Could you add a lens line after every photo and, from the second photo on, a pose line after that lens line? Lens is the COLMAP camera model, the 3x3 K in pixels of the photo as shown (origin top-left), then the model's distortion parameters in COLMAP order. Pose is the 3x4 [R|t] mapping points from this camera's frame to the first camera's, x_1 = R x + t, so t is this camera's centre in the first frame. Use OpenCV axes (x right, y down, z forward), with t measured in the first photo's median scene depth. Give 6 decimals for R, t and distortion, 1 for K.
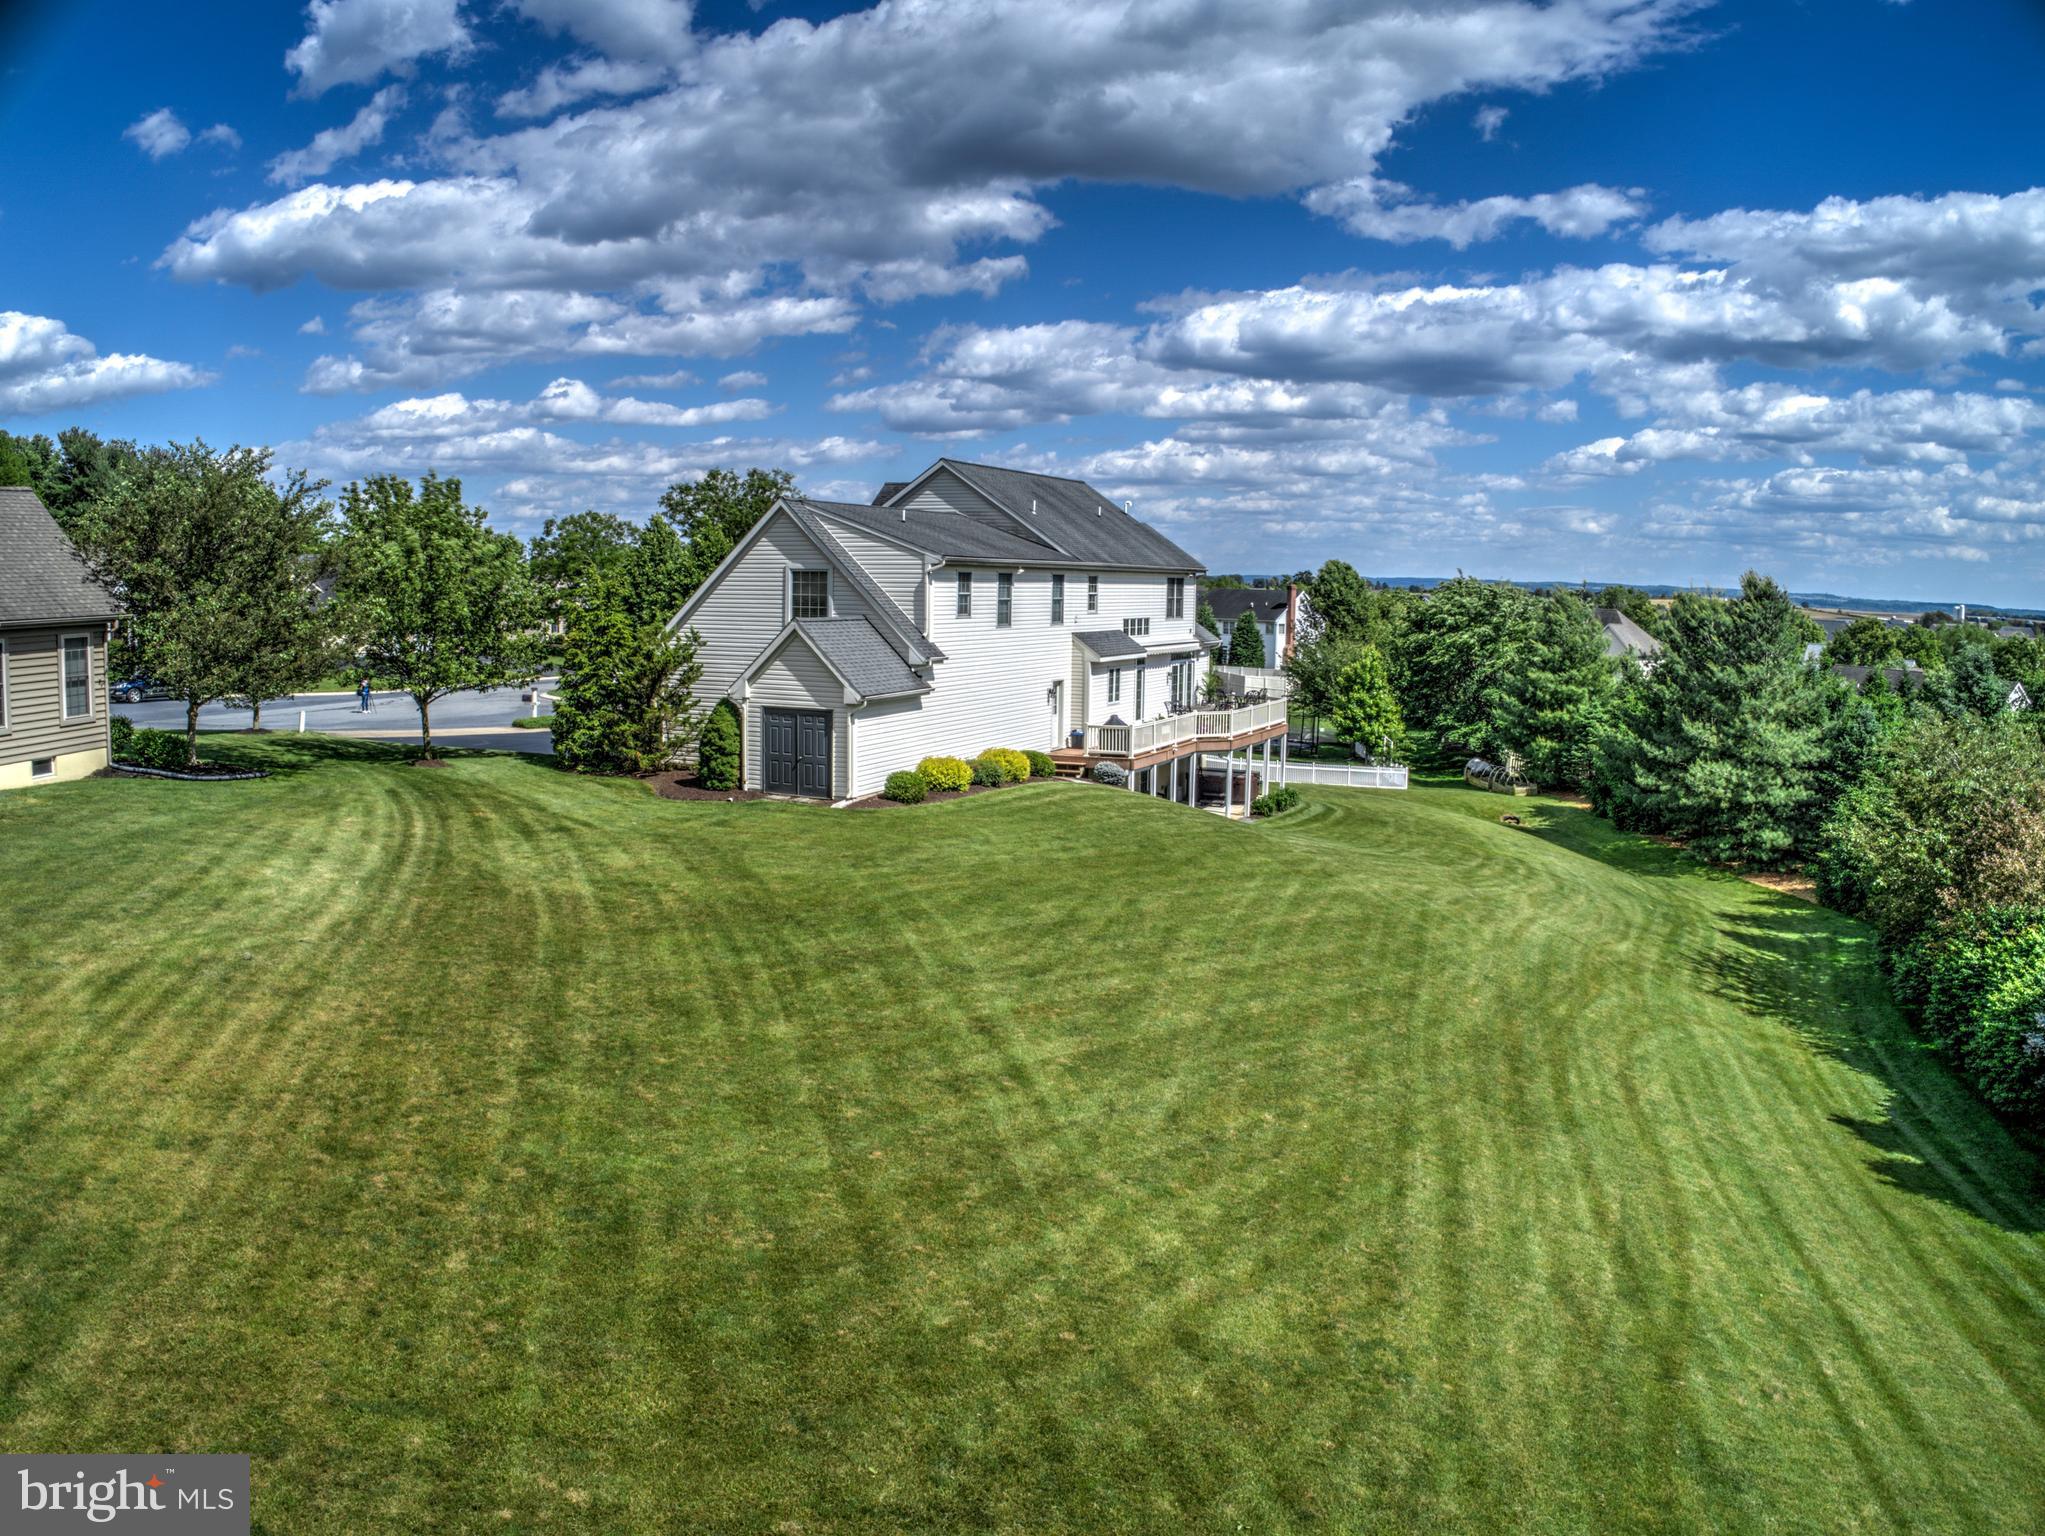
lens RADIAL K [[1552.0, 0, 1031.8], [0, 1552.0, 768.7], [0, 0, 1]] dist [-0.258065, 0.077232]
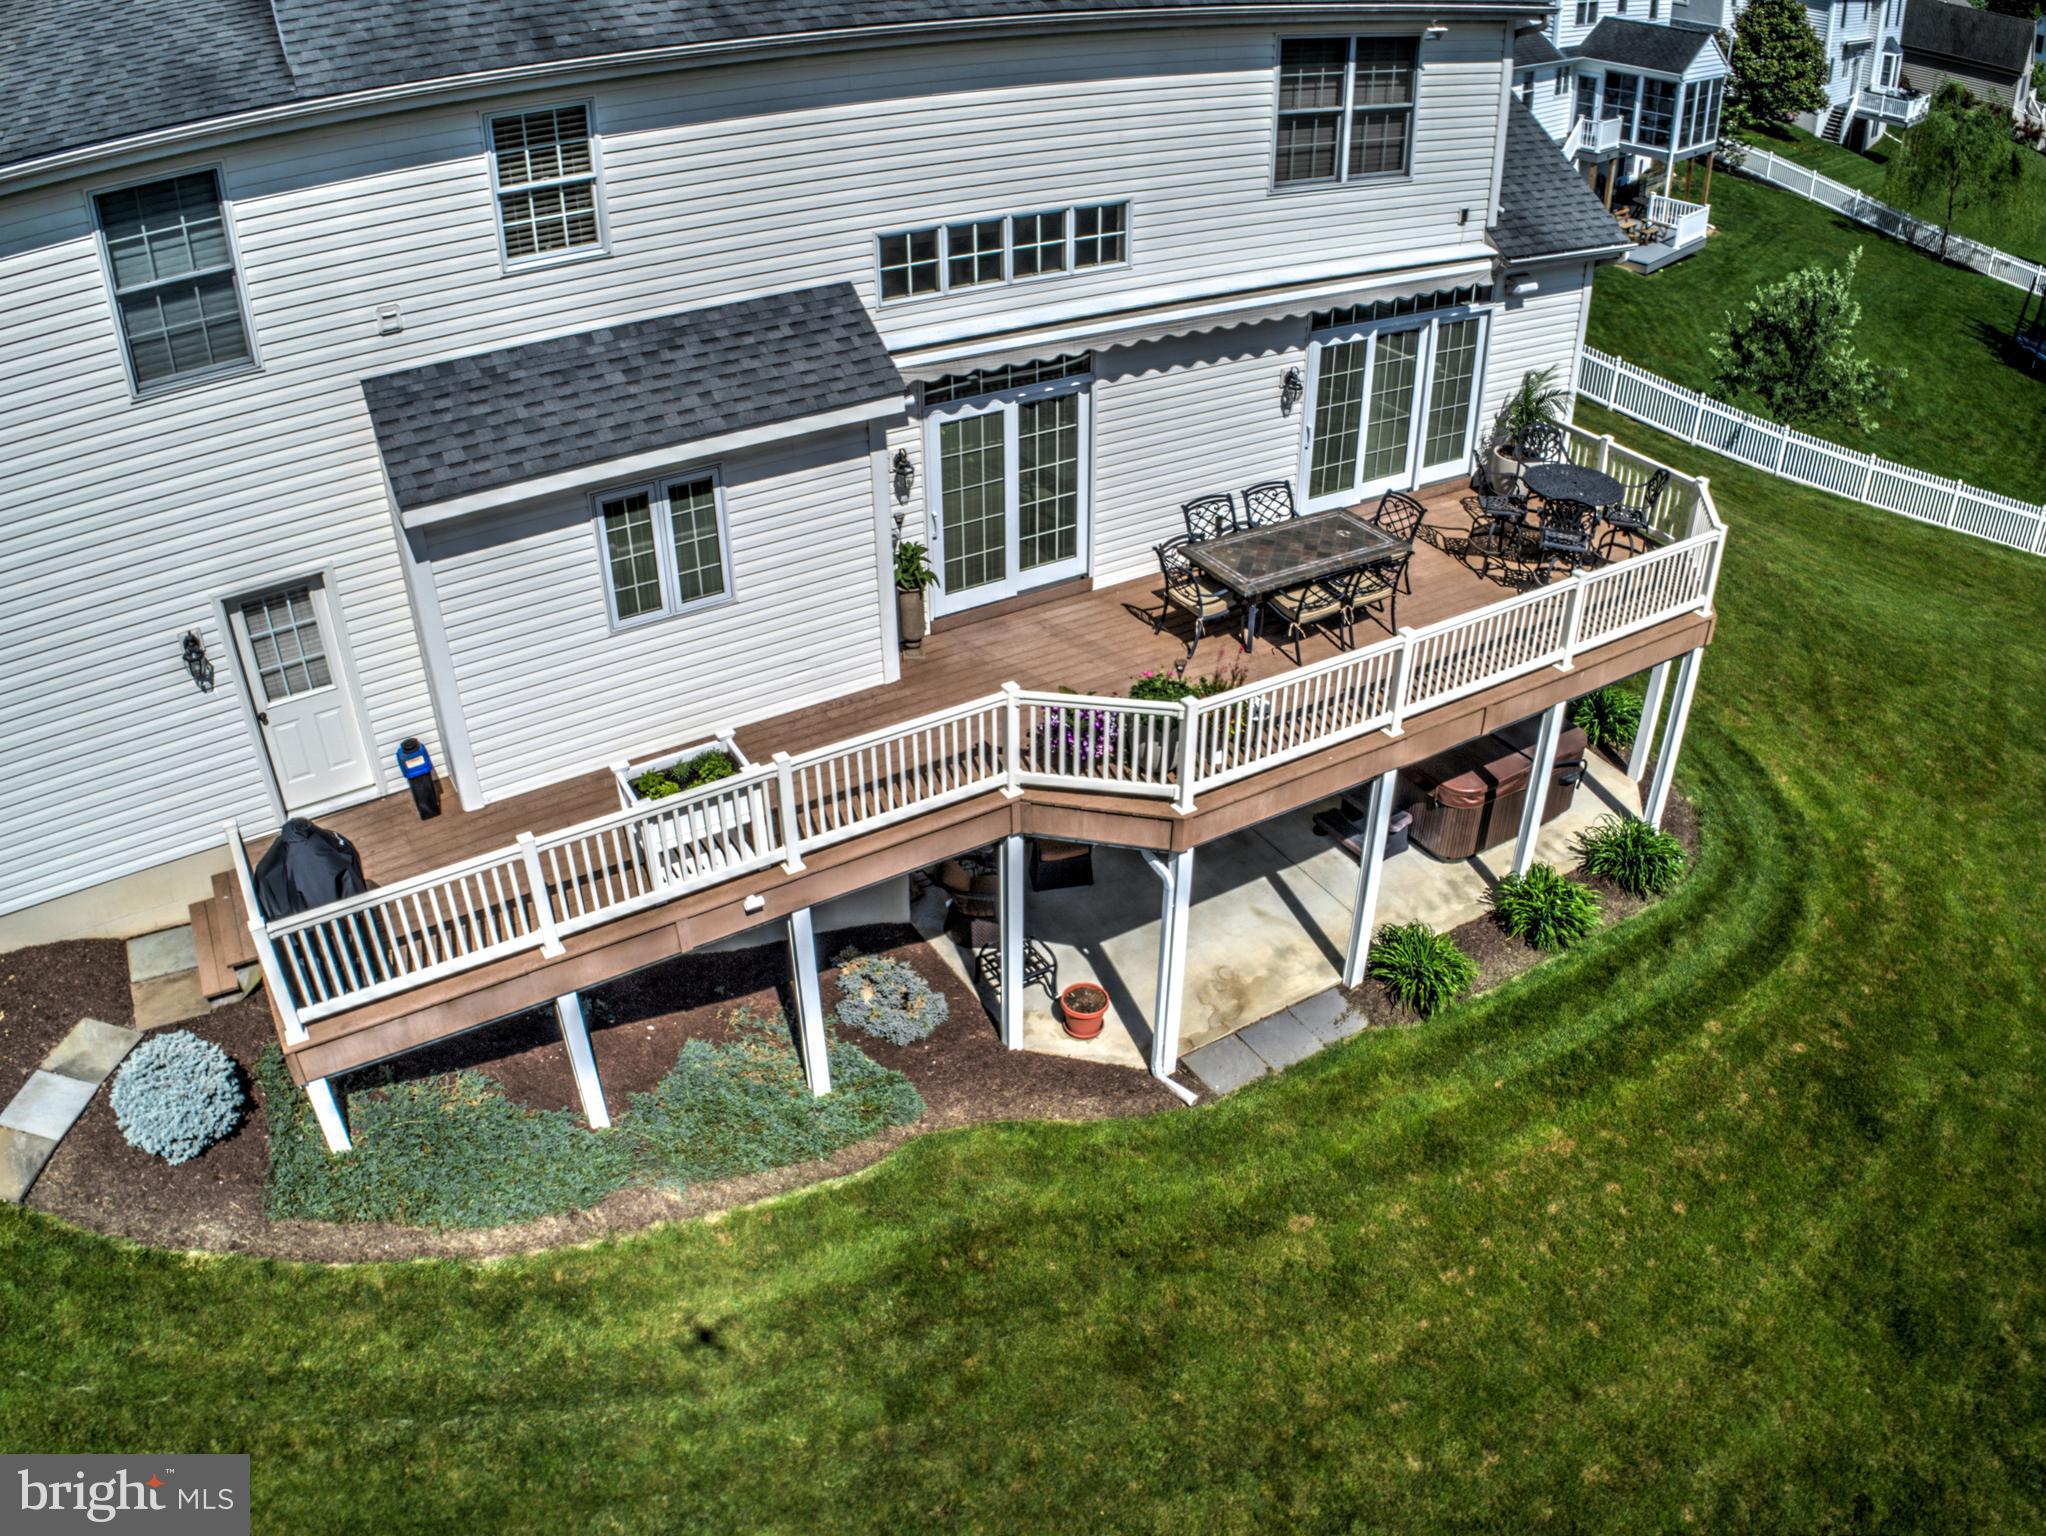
lens RADIAL K [[1552.7, 0, 1032.3], [0, 1552.7, 768.7], [0, 0, 1]] dist [-0.258065, 0.077232]
pose [[0.829384, 0.289705, -0.477695, 0.230988], [-0.052765, 0.891842, 0.449259, -0.136677], [0.556181, -0.347403, 0.754966, 0.839810]]
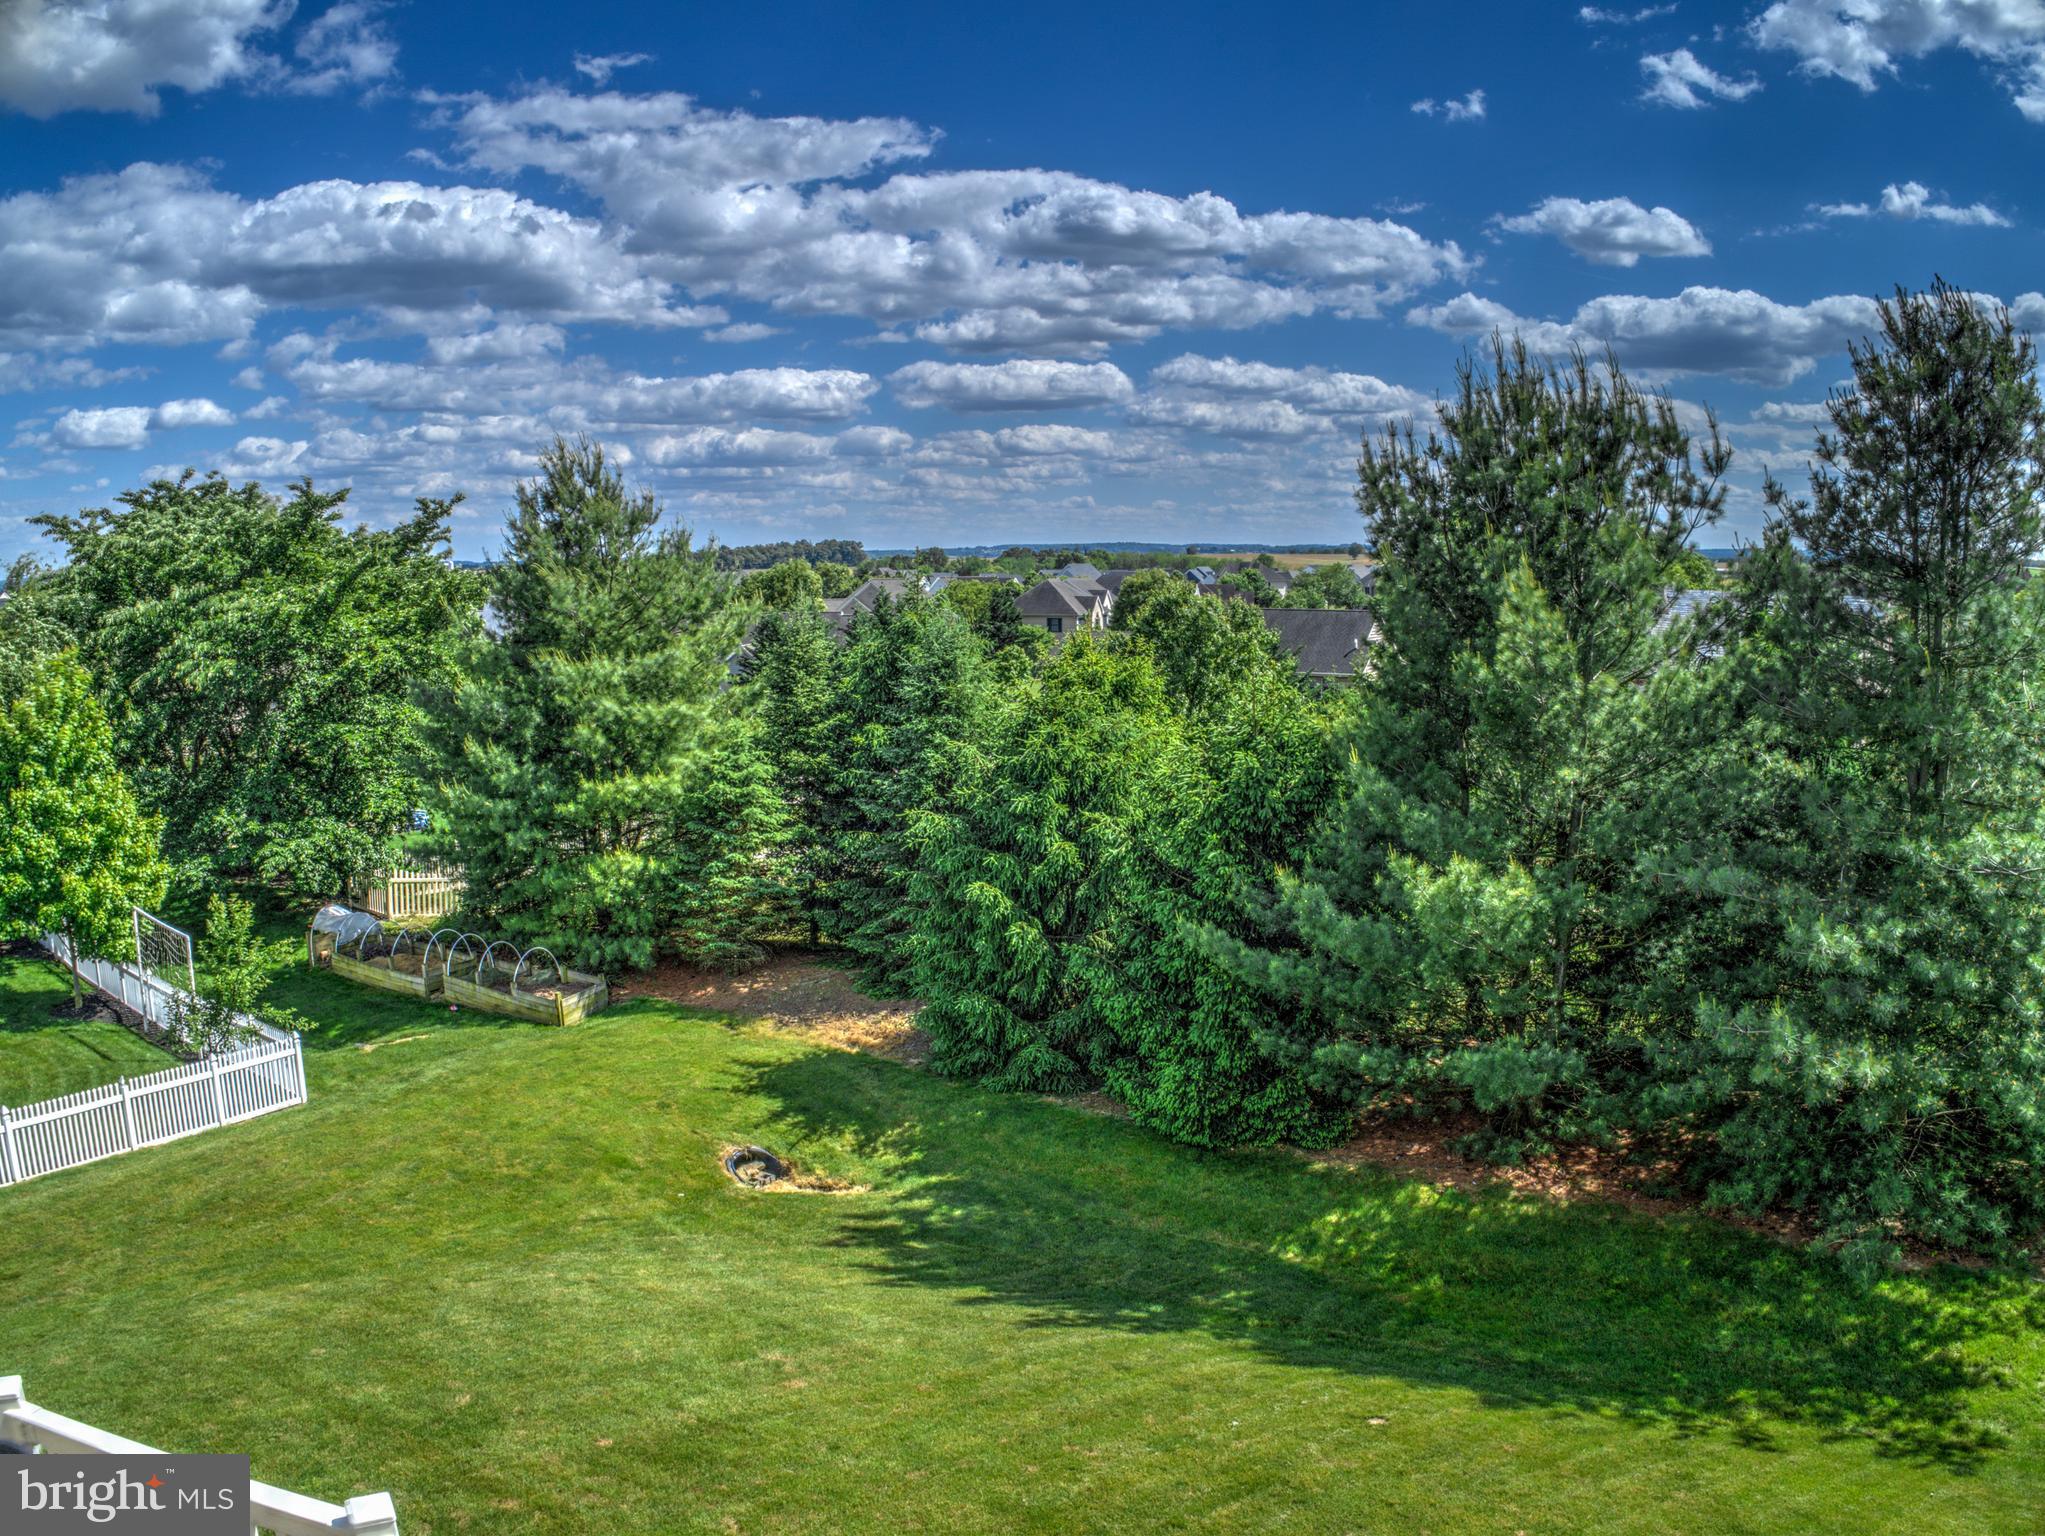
lens RADIAL K [[1552.0, 0, 1031.8], [0, 1552.0, 768.7], [0, 0, 1]] dist [-0.258065, 0.077232]
pose [[0.572501, -0.129309, 0.809643, 0.160691], [0.116113, 0.990319, 0.076061, -0.087778], [-0.811641, 0.050465, 0.581973, 1.100846]]
